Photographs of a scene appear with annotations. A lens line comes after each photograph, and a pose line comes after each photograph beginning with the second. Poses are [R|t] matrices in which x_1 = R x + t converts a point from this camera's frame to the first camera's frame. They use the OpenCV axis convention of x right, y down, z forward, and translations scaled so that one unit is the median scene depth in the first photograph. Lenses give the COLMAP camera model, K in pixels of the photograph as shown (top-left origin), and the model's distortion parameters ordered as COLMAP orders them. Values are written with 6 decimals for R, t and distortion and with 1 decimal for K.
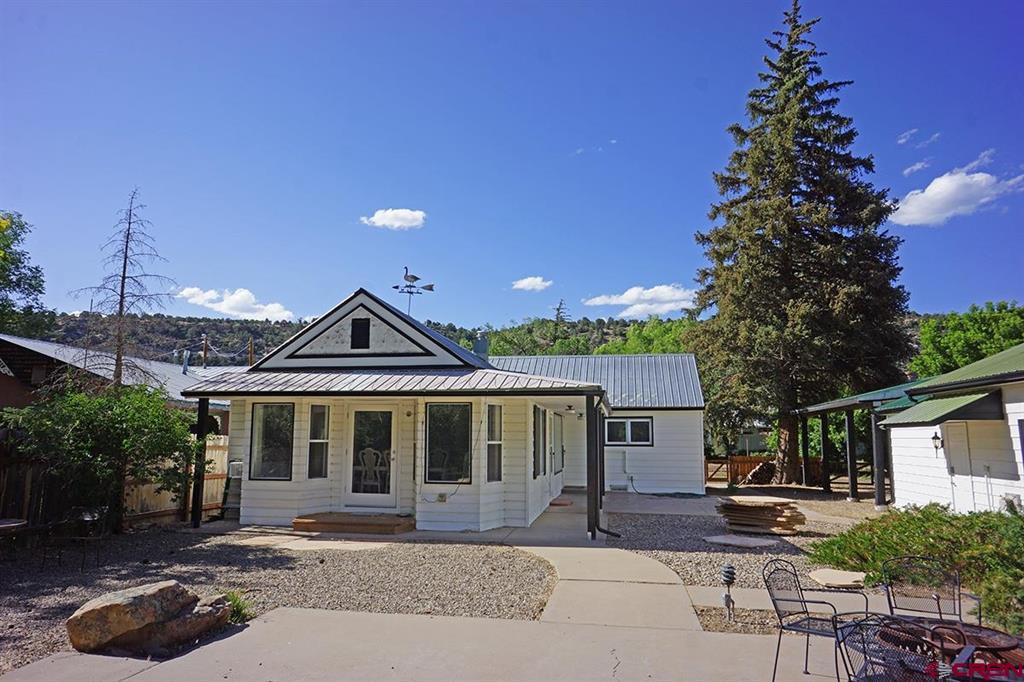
lens RADIAL K [[682.5, 0, 507.9], [0, 682.5, 341.0], [0, 0, 1]] dist [-0.007531, 0.006317]
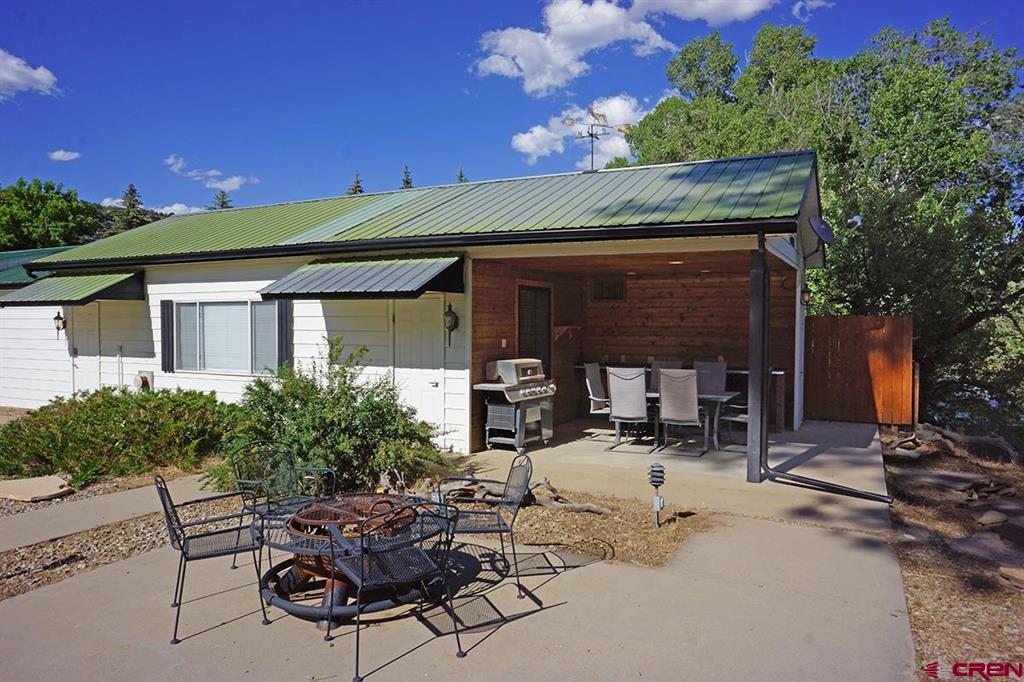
lens RADIAL K [[682.5, 0, 511.0], [0, 682.5, 339.5], [0, 0, 1]] dist [-0.007531, 0.006317]
pose [[0.301007, -0.032666, 0.953062, -0.066690], [-0.130831, 0.988548, 0.075203, 0.021567], [-0.944605, -0.147327, 0.293287, 0.148544]]
